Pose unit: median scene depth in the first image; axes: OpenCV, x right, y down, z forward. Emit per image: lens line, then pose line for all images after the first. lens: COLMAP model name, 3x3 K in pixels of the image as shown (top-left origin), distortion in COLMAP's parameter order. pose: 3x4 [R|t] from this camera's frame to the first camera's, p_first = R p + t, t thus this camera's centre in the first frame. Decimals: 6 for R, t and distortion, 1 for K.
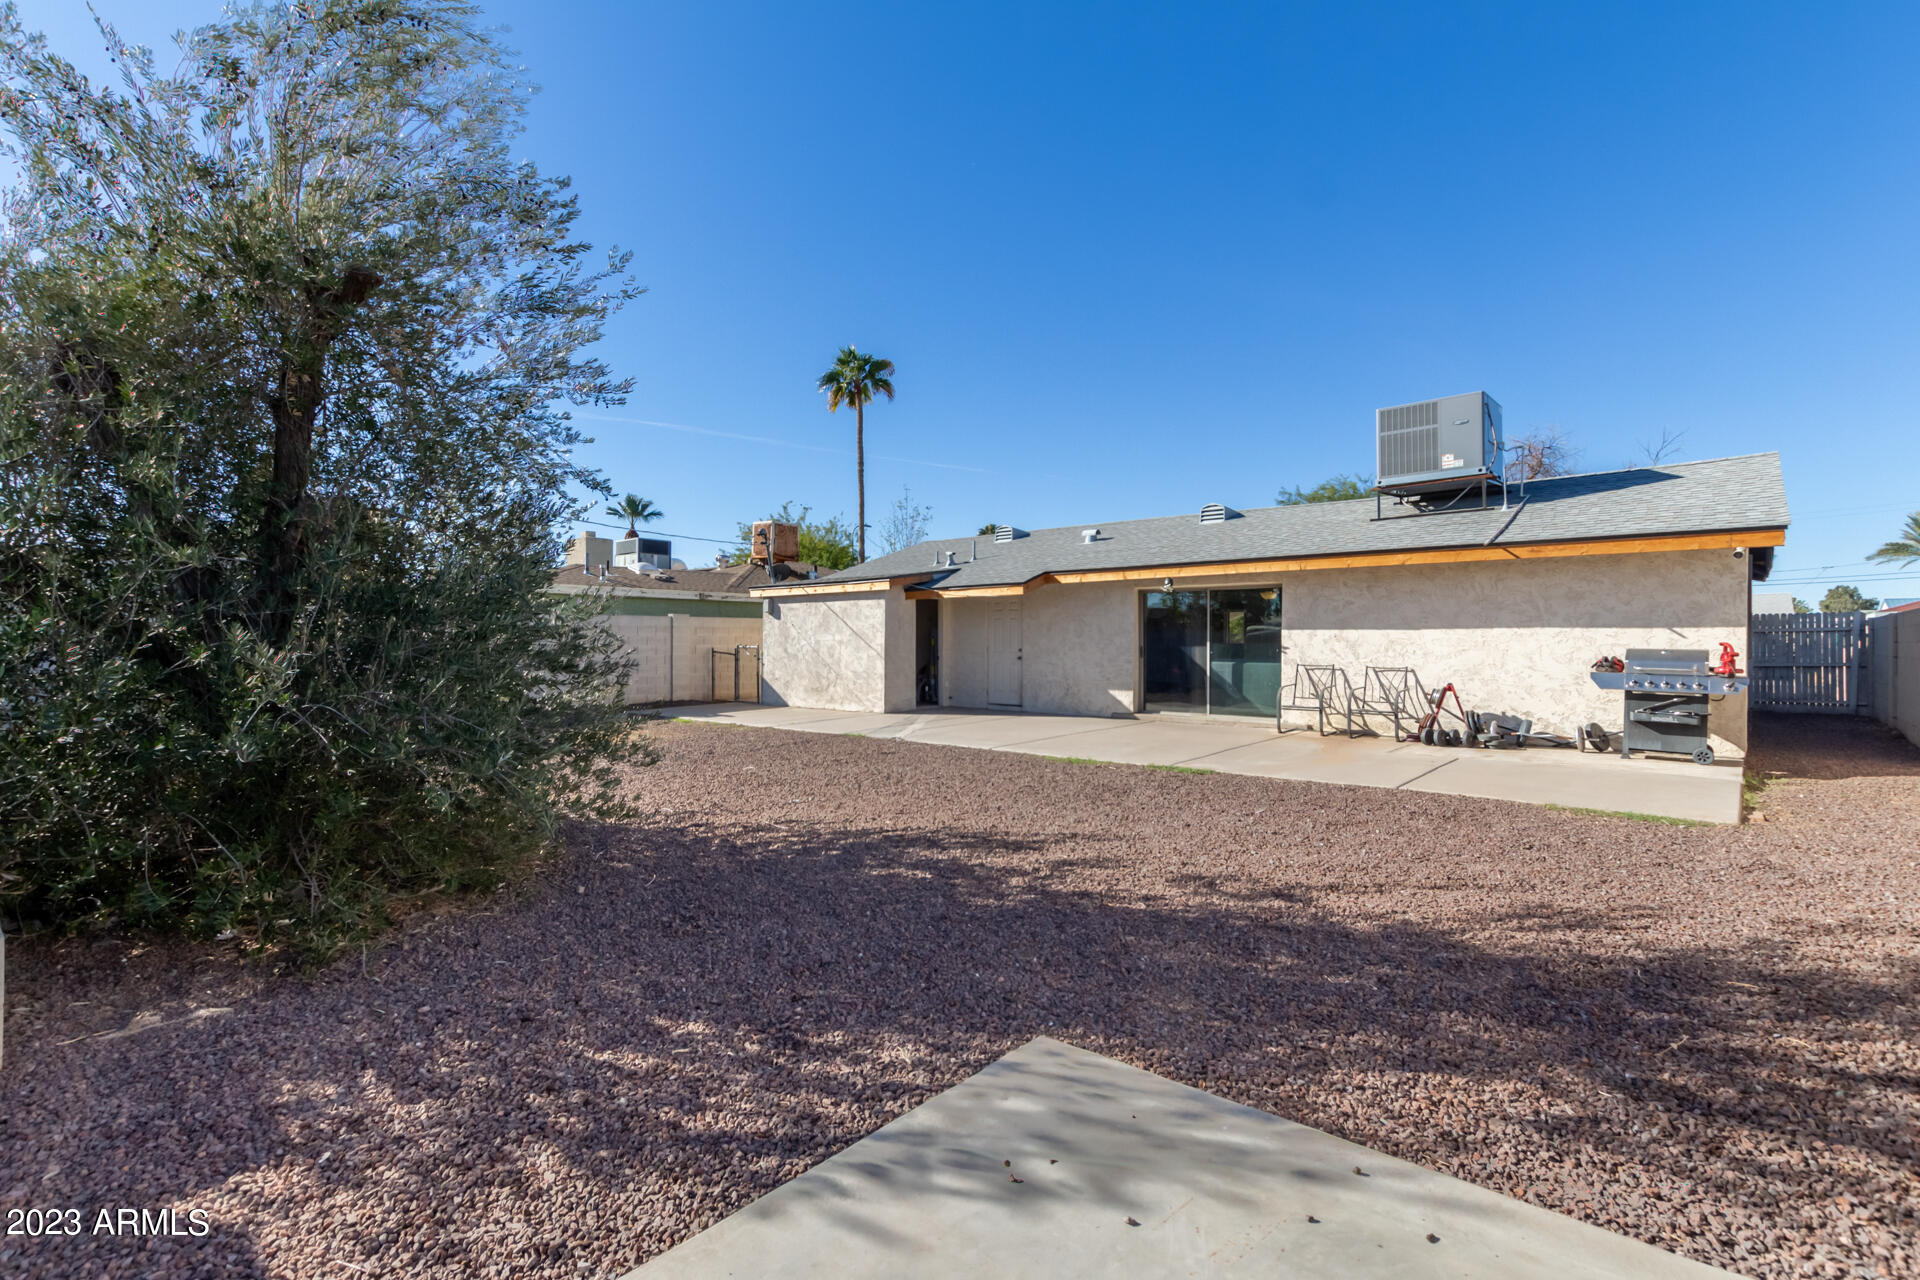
lens RADIAL K [[882.9, 0, 960.0], [0, 882.9, 640.0], [0, 0, 1]] dist [0.000543, 0.000020]
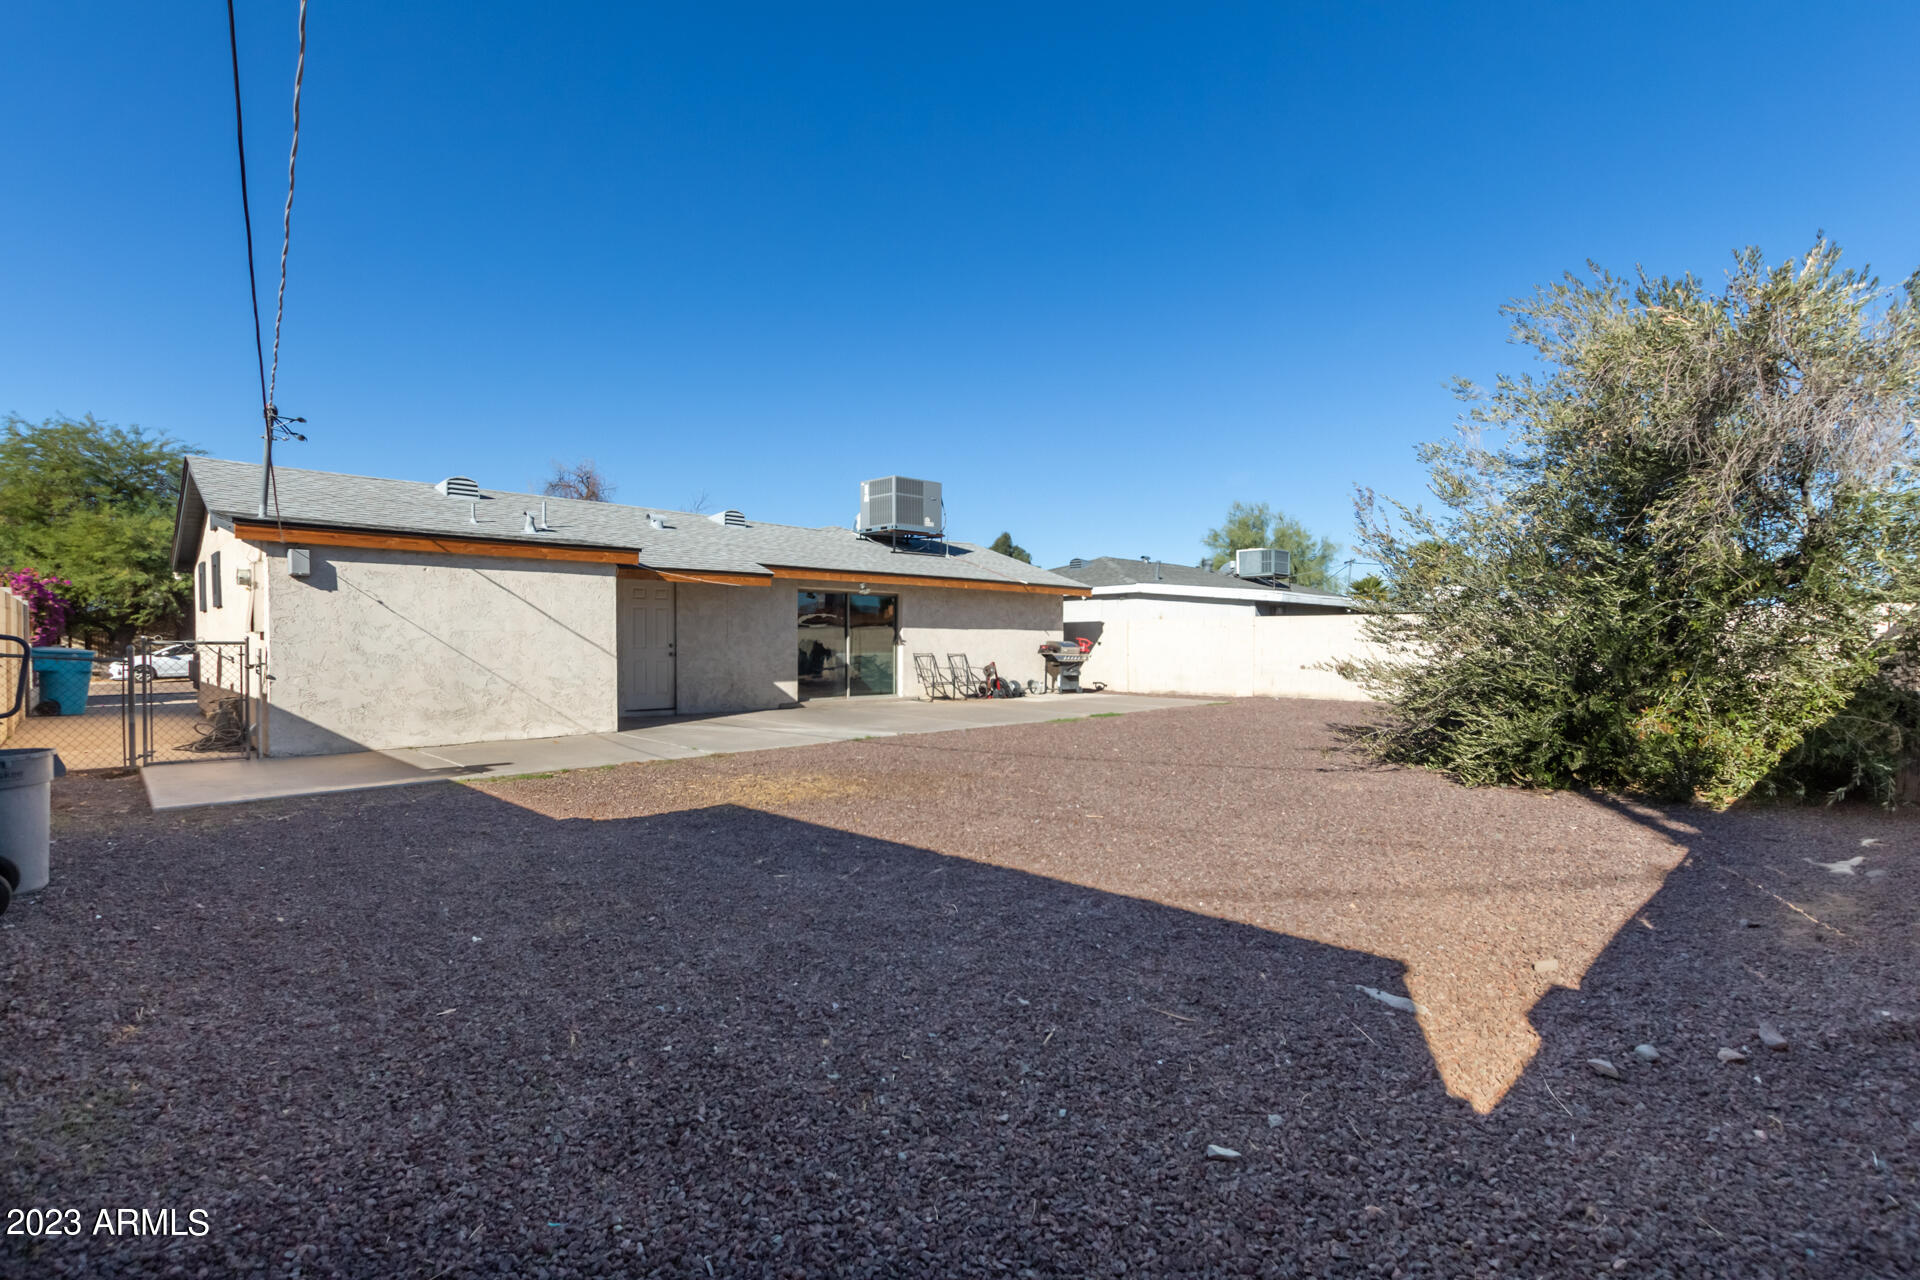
lens RADIAL K [[882.9, 0, 960.0], [0, 882.9, 640.0], [0, 0, 1]] dist [0.000543, 0.000020]
pose [[0.066397, 0.003777, 0.997786, -0.865445], [0.004122, 0.999983, -0.004059, 0.011908], [-0.997785, 0.004382, 0.066380, 0.721828]]
